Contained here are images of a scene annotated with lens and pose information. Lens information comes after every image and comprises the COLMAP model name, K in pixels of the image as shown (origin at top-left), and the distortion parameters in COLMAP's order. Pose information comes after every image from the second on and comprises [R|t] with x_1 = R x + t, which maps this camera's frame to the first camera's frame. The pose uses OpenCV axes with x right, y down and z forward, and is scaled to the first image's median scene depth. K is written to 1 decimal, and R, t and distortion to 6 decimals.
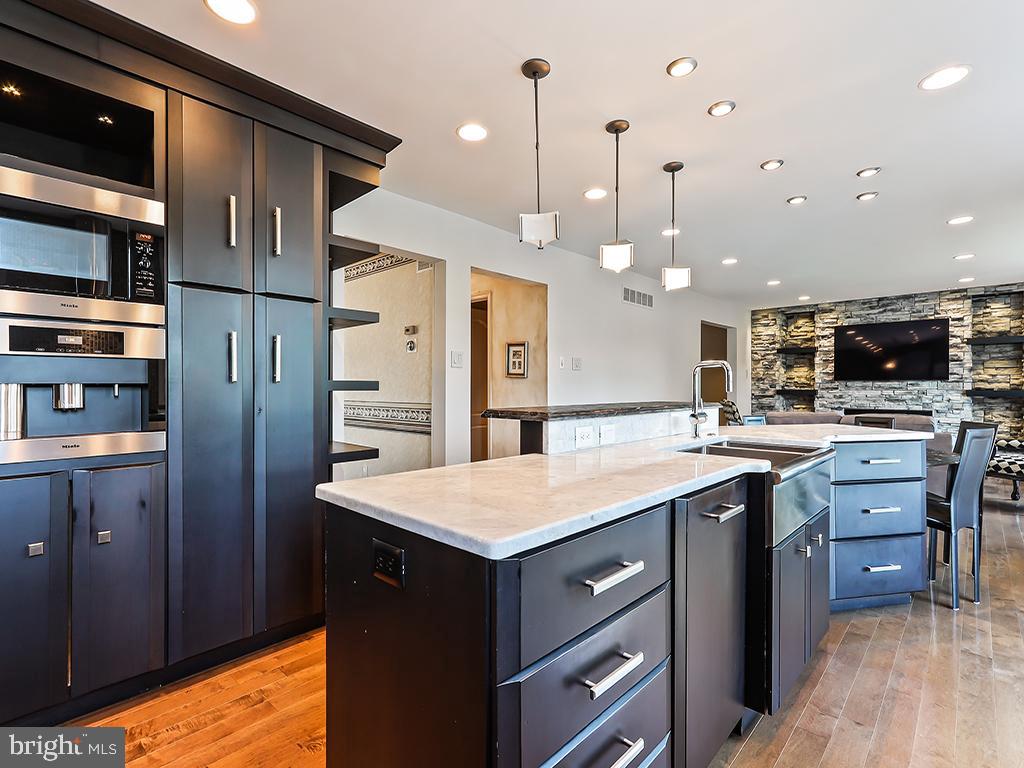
lens RADIAL K [[486.8, 0, 505.7], [0, 486.8, 386.6], [0, 0, 1]] dist [-0.003338, 0.002440]
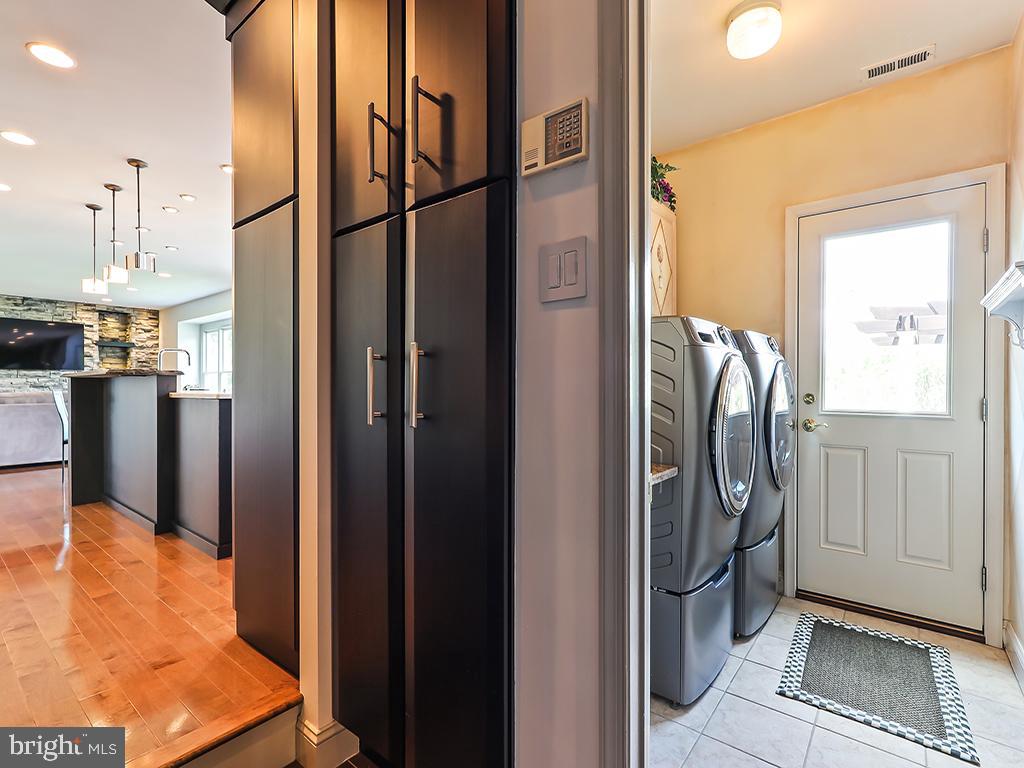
lens RADIAL K [[486.8, 0, 506.6], [0, 486.8, 389.9], [0, 0, 1]] dist [-0.003338, 0.002440]
pose [[-0.086779, -0.005108, 0.996214, -0.466660], [-0.001047, 0.999987, 0.005036, 0.028110], [-0.996227, -0.000606, -0.086783, -0.029553]]
